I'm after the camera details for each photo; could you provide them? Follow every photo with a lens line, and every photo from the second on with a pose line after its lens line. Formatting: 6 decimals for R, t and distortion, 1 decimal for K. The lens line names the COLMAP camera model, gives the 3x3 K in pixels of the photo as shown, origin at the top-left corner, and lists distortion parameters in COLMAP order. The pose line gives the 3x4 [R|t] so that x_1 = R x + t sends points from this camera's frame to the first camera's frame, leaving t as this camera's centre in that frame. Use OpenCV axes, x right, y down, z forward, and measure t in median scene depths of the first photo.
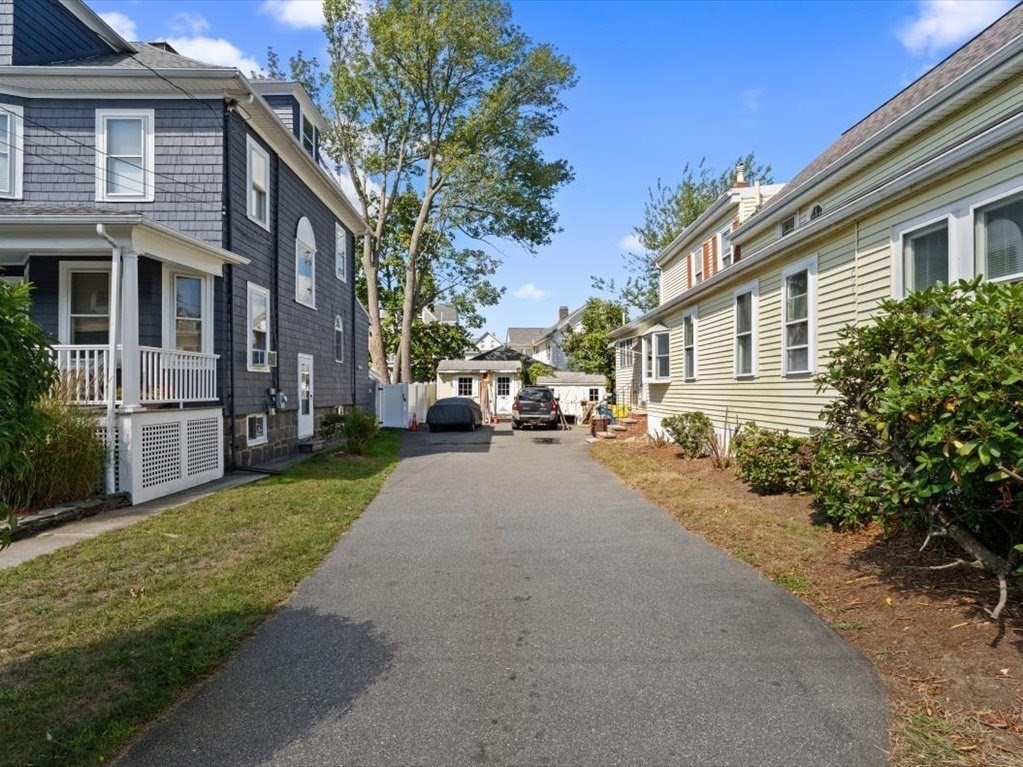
lens RADIAL K [[544.6, 0, 511.5], [0, 544.6, 383.5], [0, 0, 1]] dist [-0.002365, -0.000513]
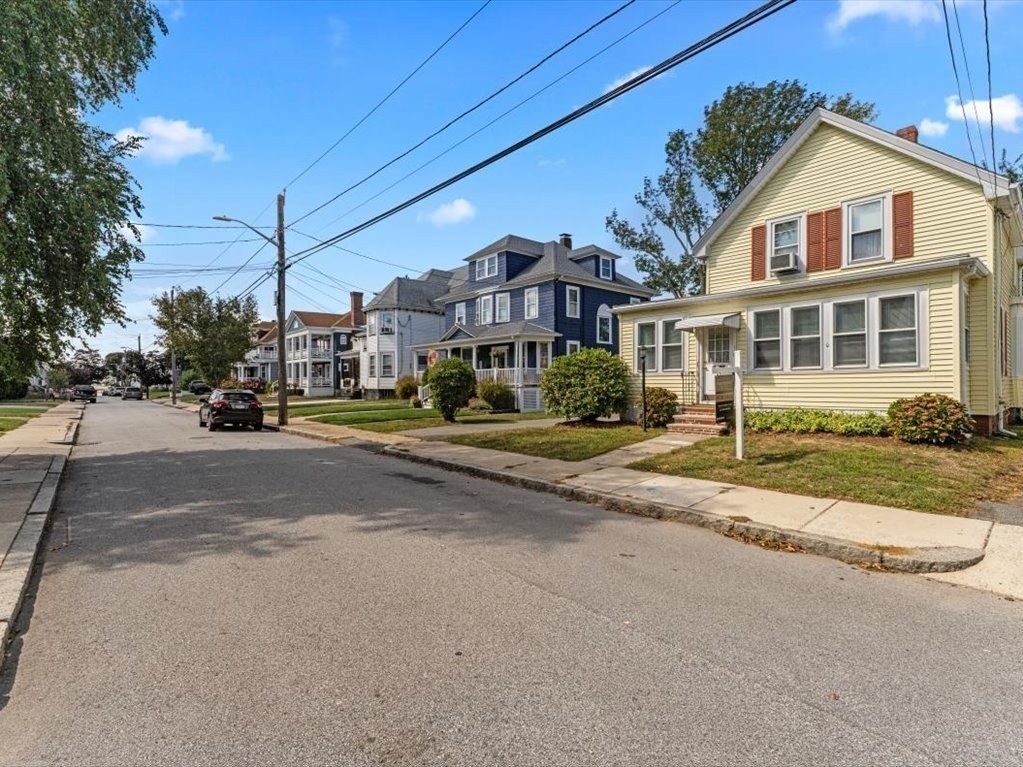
lens RADIAL K [[486.6, 0, 515.0], [0, 486.6, 382.8], [0, 0, 1]] dist [-0.000204, 0.000598]
pose [[0.641072, 0.000051, -0.767481, 0.469272], [0.009848, 0.999917, 0.008293, -0.000013], [0.767418, -0.012875, 0.641018, -0.291702]]
